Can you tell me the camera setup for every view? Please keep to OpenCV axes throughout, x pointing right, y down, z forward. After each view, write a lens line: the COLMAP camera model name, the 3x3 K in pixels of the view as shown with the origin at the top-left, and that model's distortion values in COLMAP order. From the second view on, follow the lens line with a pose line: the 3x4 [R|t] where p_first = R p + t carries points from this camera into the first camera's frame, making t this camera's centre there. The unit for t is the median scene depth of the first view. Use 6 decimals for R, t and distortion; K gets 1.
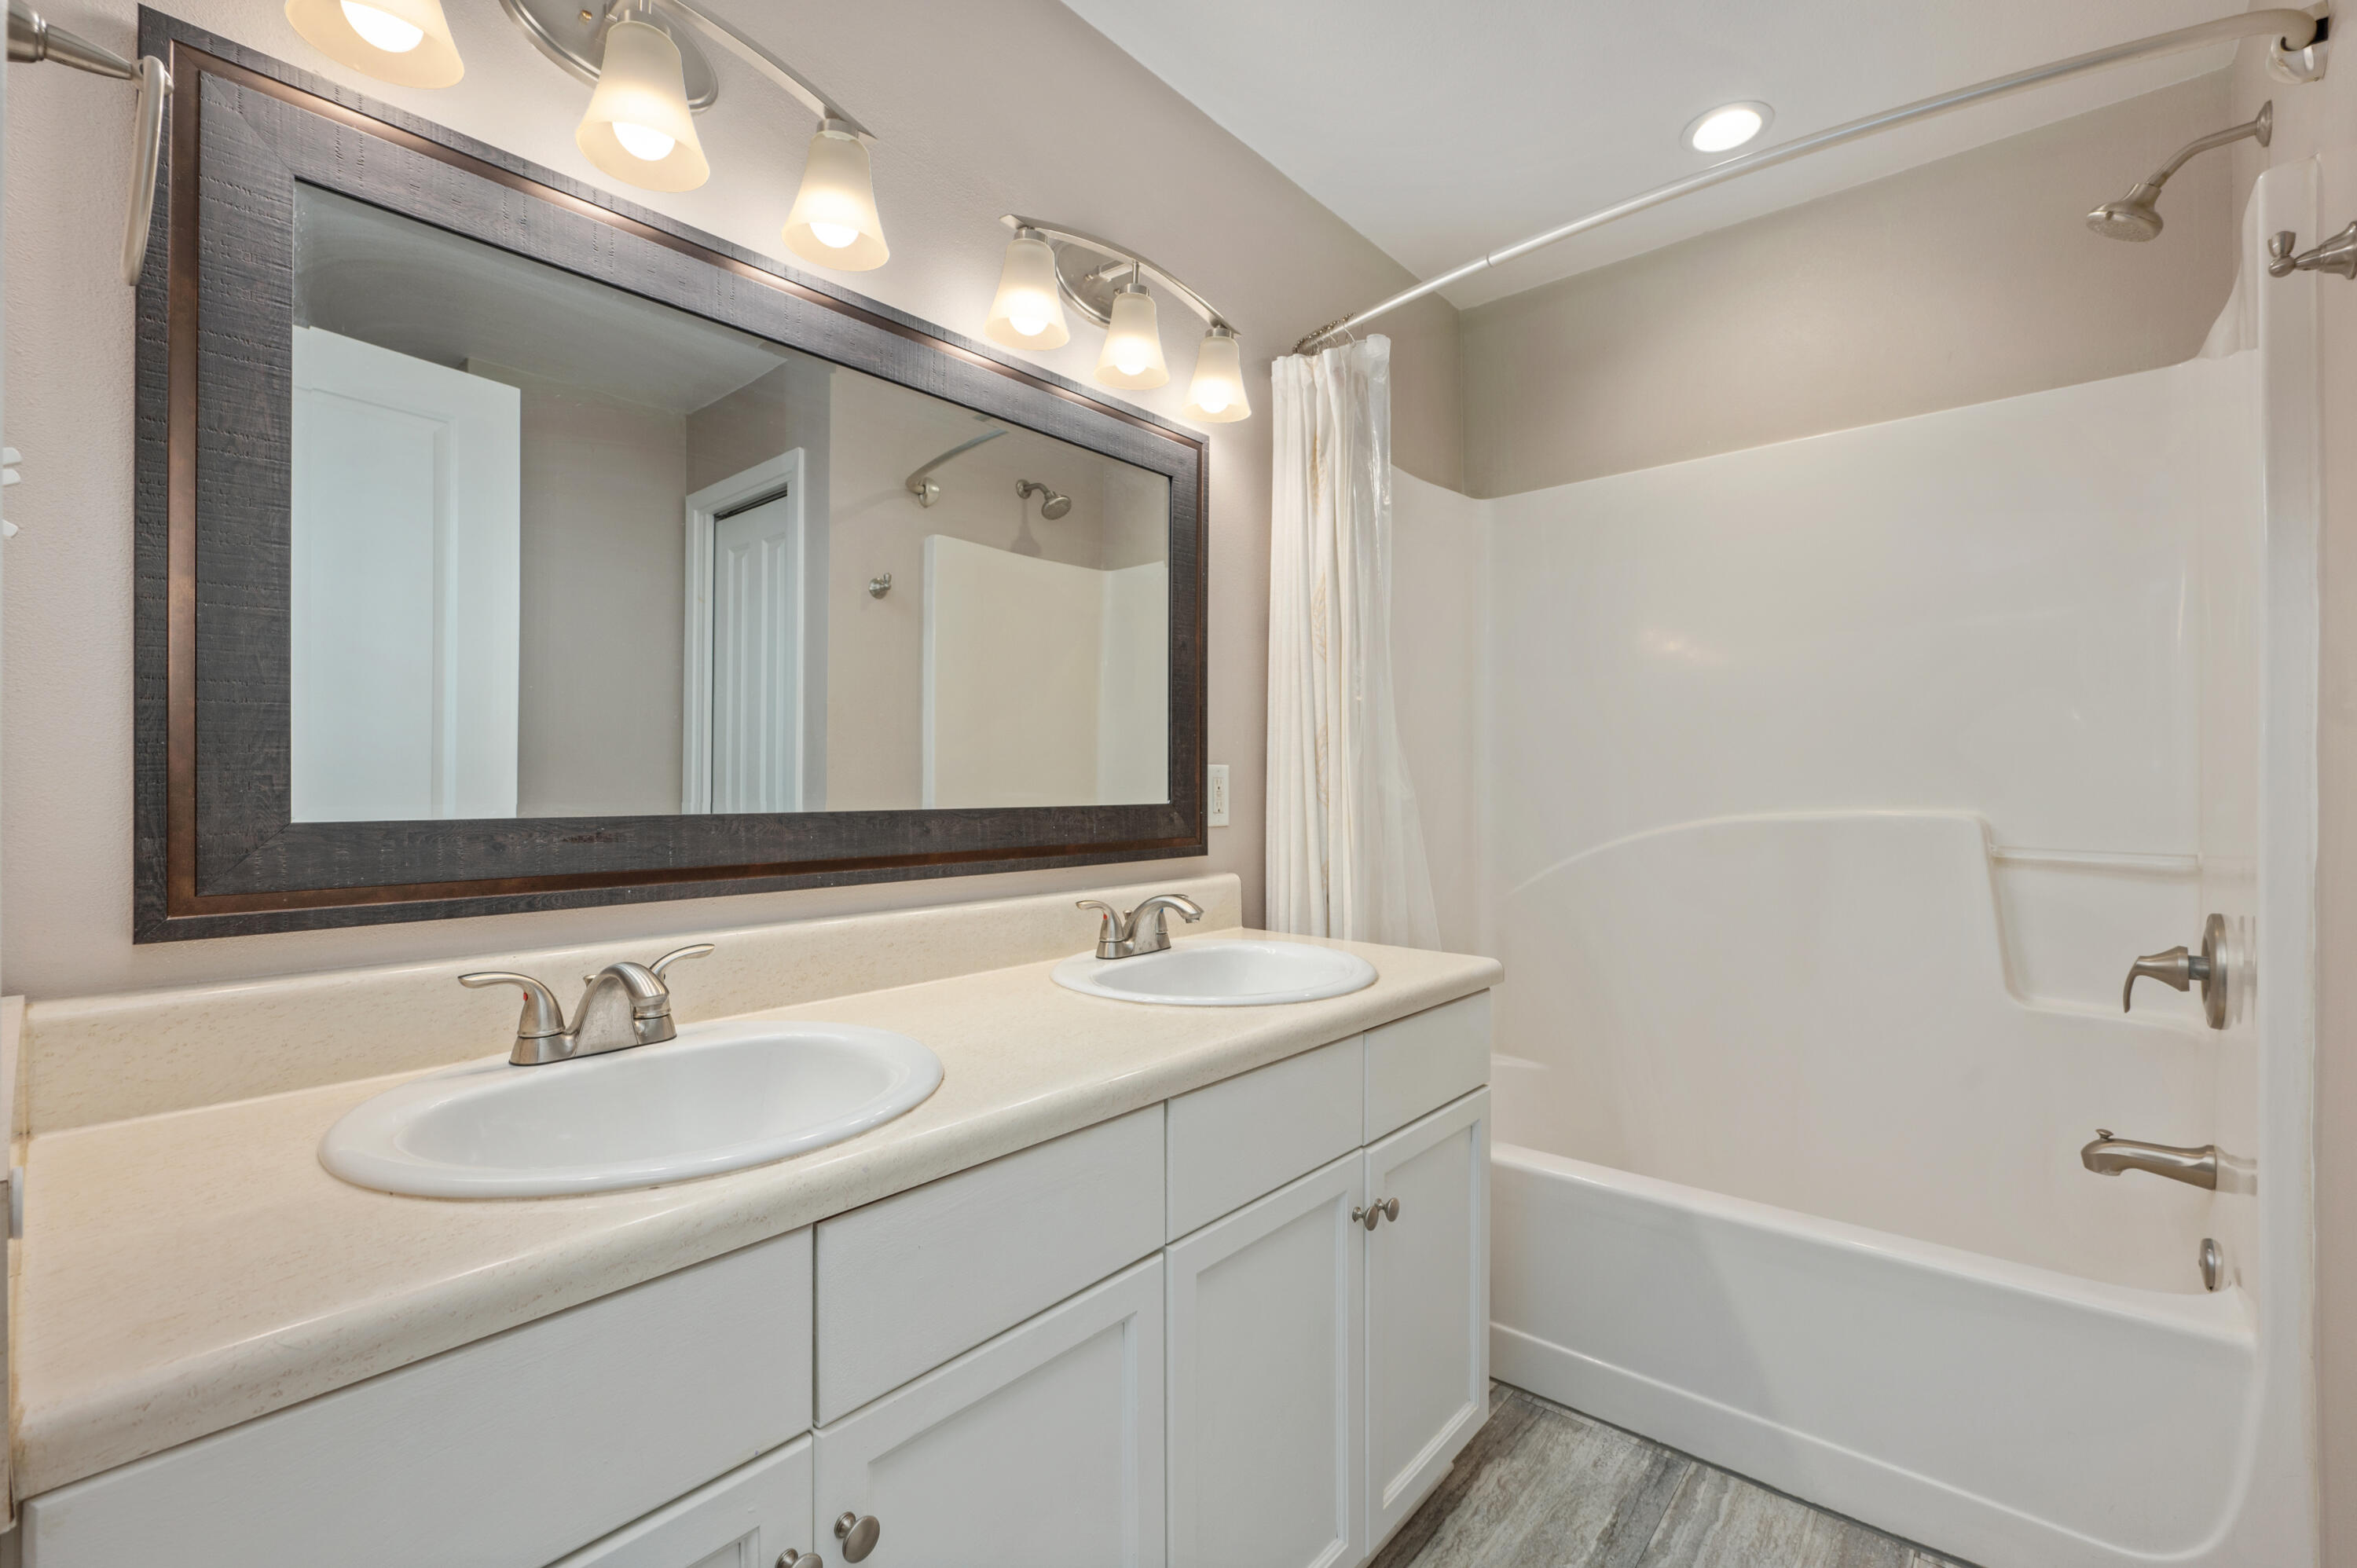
lens RADIAL K [[1032.2, 0, 1178.5], [0, 1032.2, 784.0], [0, 0, 1]] dist [0.000172, 0.000111]
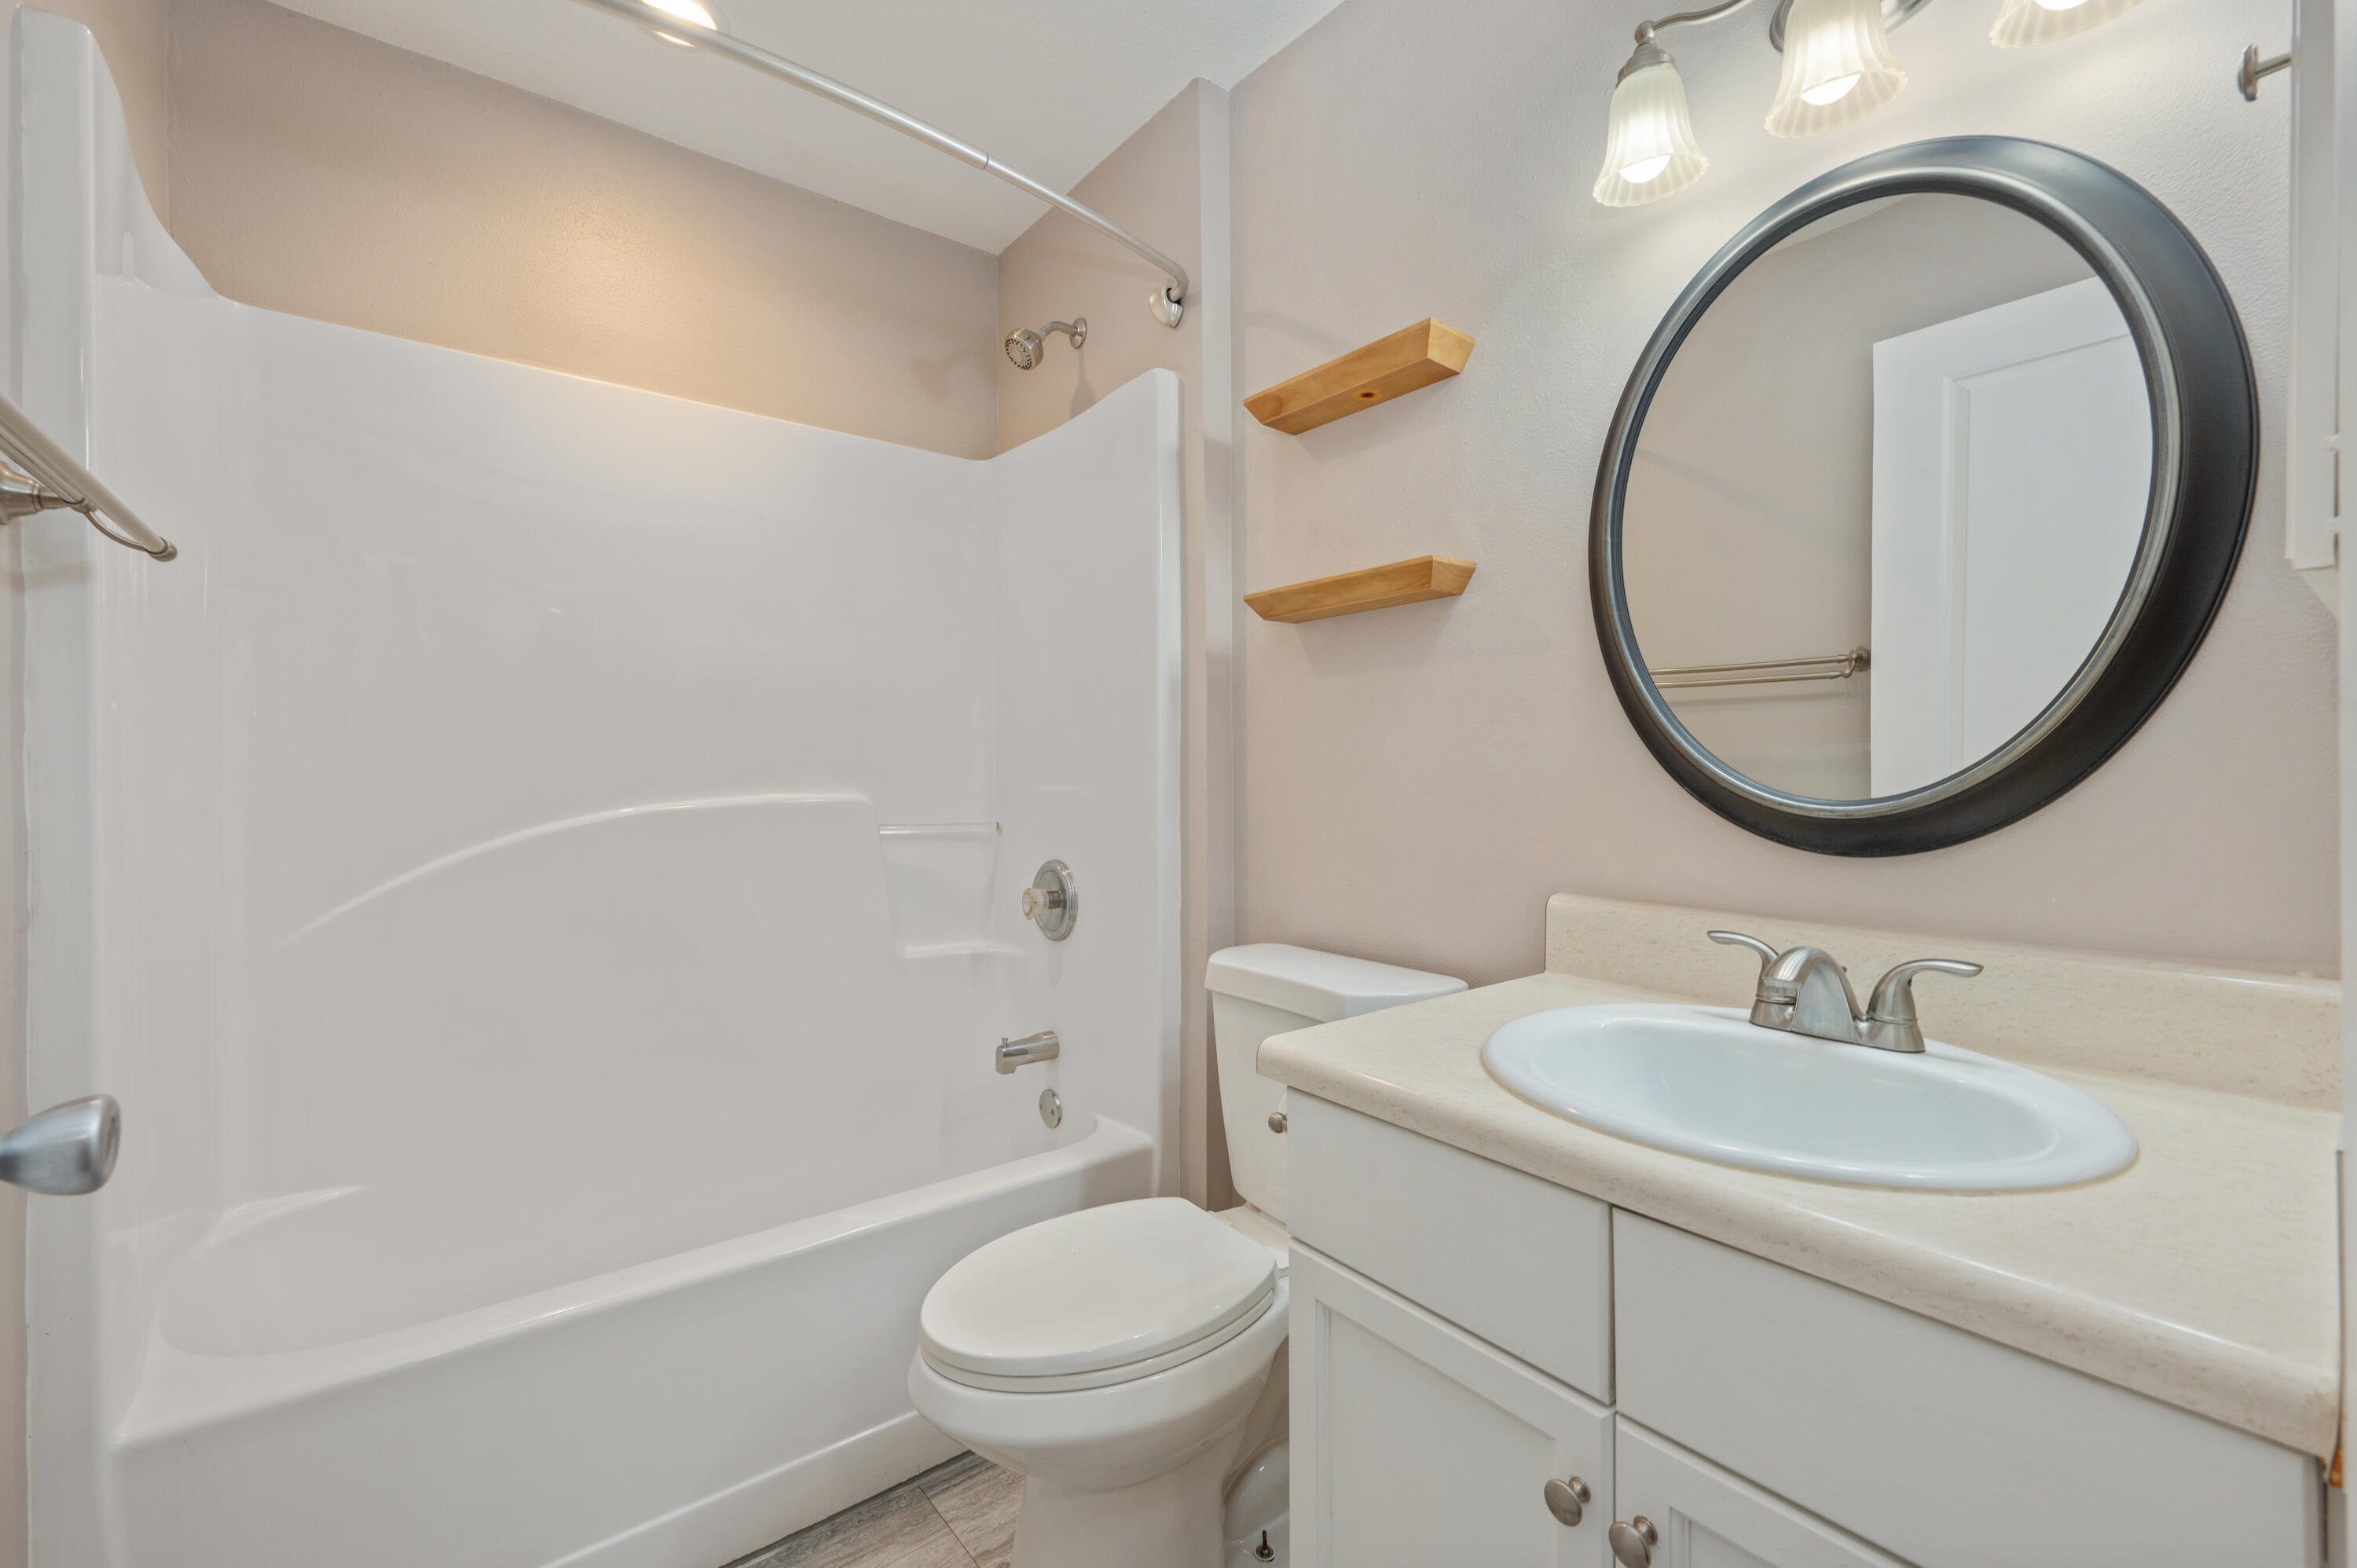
lens RADIAL K [[974.3, 0, 1186.8], [0, 974.3, 788.0], [0, 0, 1]] dist [0.002648, 0.000298]
pose [[-0.186145, 0.010276, -0.982468, 0.553687], [0.007014, 0.999934, 0.009130, 0.006867], [0.982497, -0.005191, -0.186205, 0.656373]]
